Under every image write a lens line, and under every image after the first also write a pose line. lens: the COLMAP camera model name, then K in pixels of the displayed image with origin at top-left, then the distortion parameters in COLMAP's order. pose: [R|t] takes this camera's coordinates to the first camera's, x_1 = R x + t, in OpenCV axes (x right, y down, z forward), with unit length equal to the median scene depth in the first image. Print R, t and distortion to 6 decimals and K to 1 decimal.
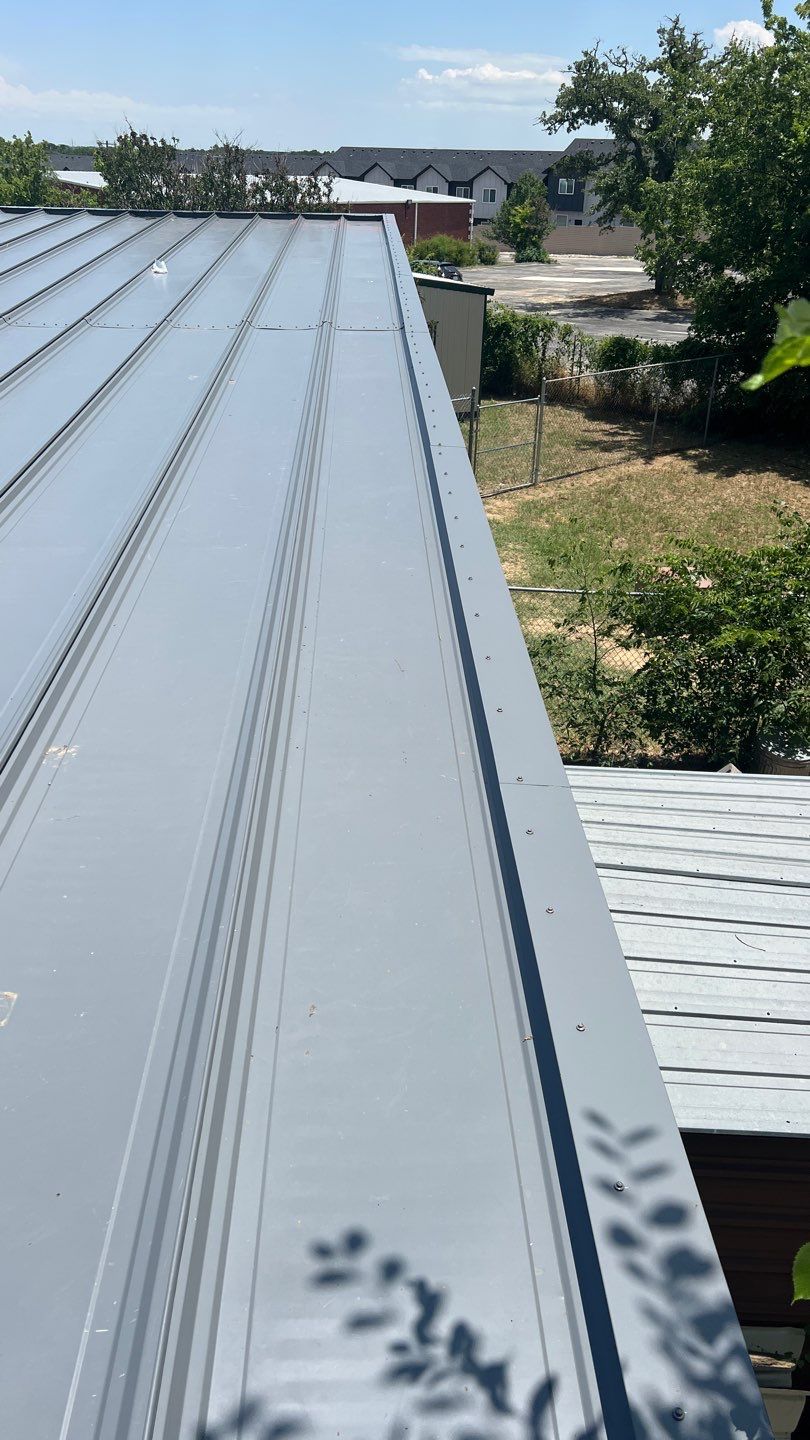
lens RADIAL K [[961.7, 0, 406.5], [0, 961.7, 723.5], [0, 0, 1]] dist [0.001568, 0.003361]
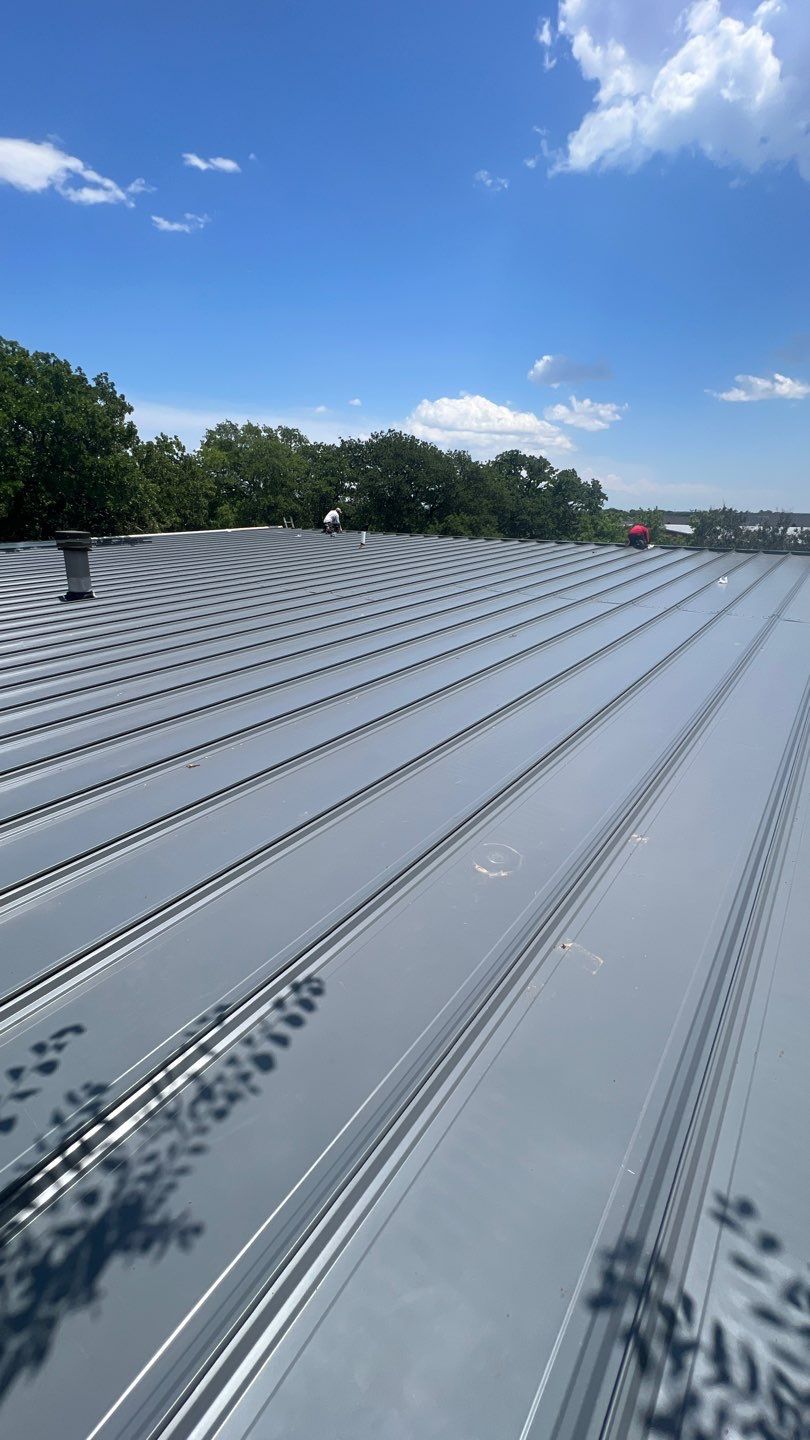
lens RADIAL K [[1137.1, 0, 410.1], [0, 1137.1, 716.6], [0, 0, 1]] dist [0.028476, 0.008378]
pose [[0.914304, 0.066765, -0.399488, 0.032617], [-0.204988, 0.926949, -0.314237, 0.416672], [0.349325, 0.369198, 0.861200, -0.688951]]
